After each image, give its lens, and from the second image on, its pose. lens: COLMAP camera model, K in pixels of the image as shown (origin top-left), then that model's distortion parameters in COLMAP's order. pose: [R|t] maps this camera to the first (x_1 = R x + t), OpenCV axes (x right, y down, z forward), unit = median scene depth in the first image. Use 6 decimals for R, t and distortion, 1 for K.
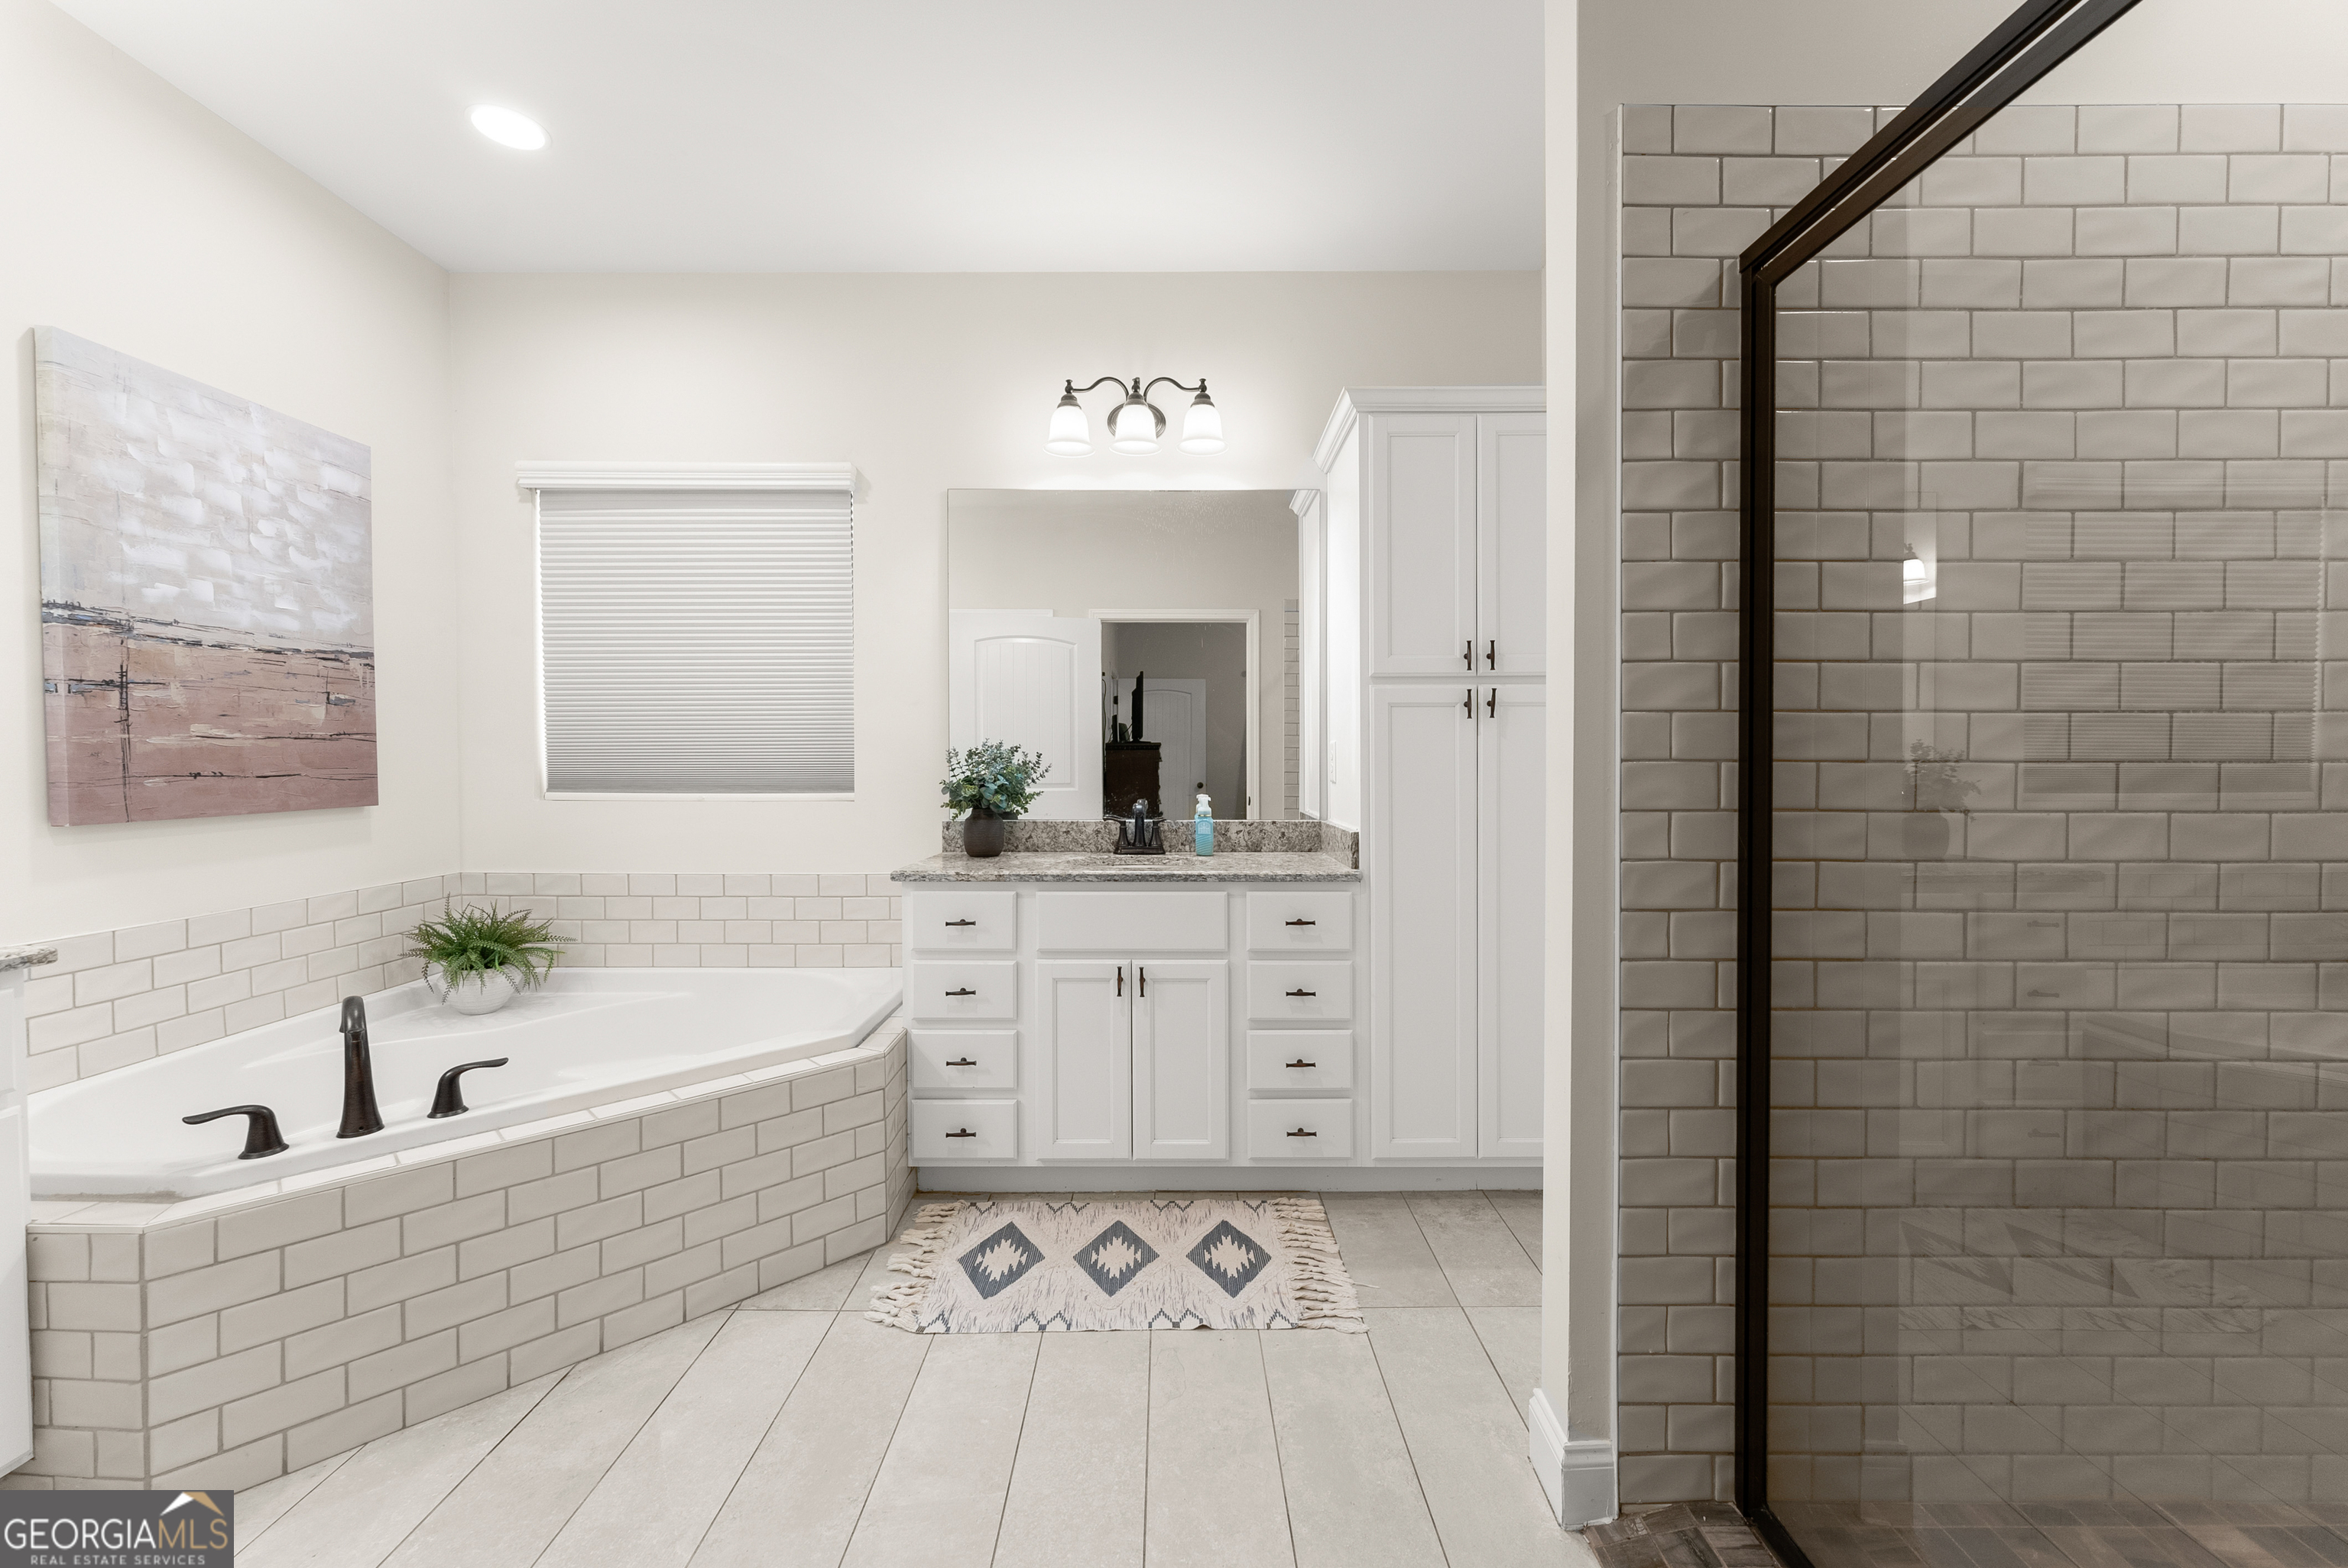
lens RADIAL K [[957.6, 0, 1179.4], [0, 957.6, 773.2], [0, 0, 1]] dist [-0.003610, -0.000969]
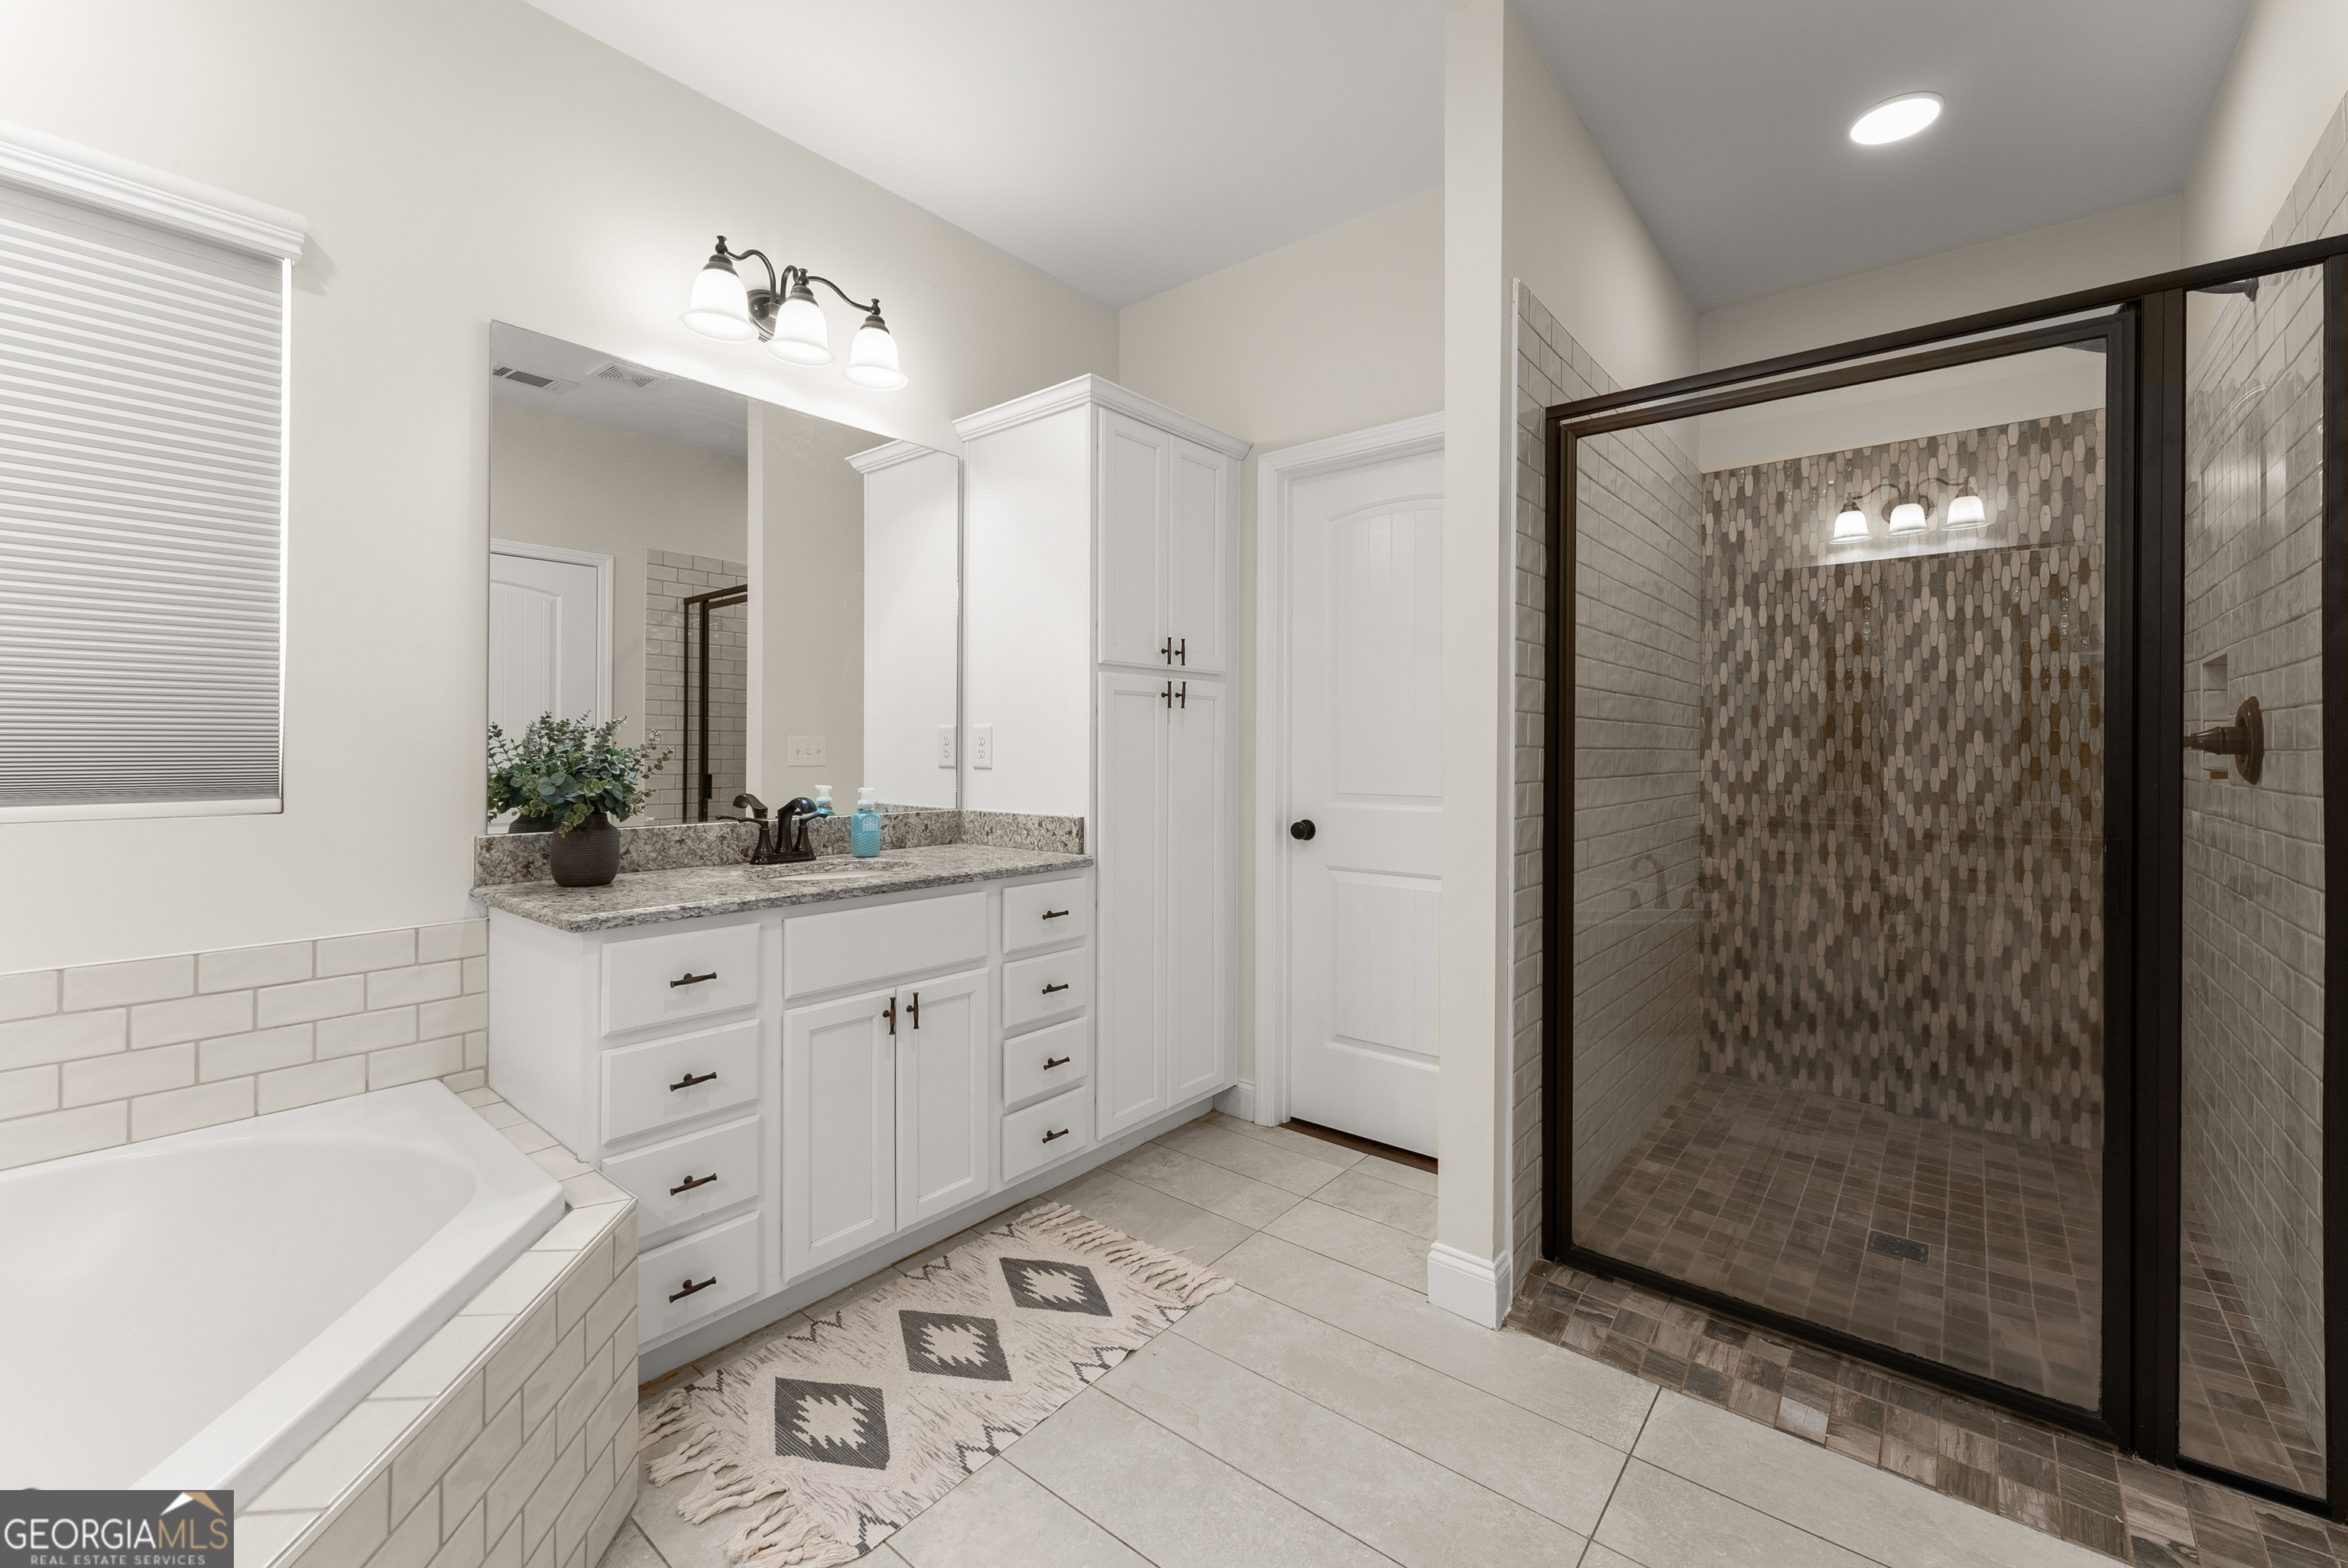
lens RADIAL K [[957.6, 0, 1190.2], [0, 957.6, 741.3], [0, 0, 1]] dist [-0.003610, -0.000969]
pose [[0.632712, 0.009363, 0.774331, -0.531515], [0.005155, 0.999854, -0.016302, -0.000947], [-0.774370, 0.014306, 0.632571, 0.285264]]
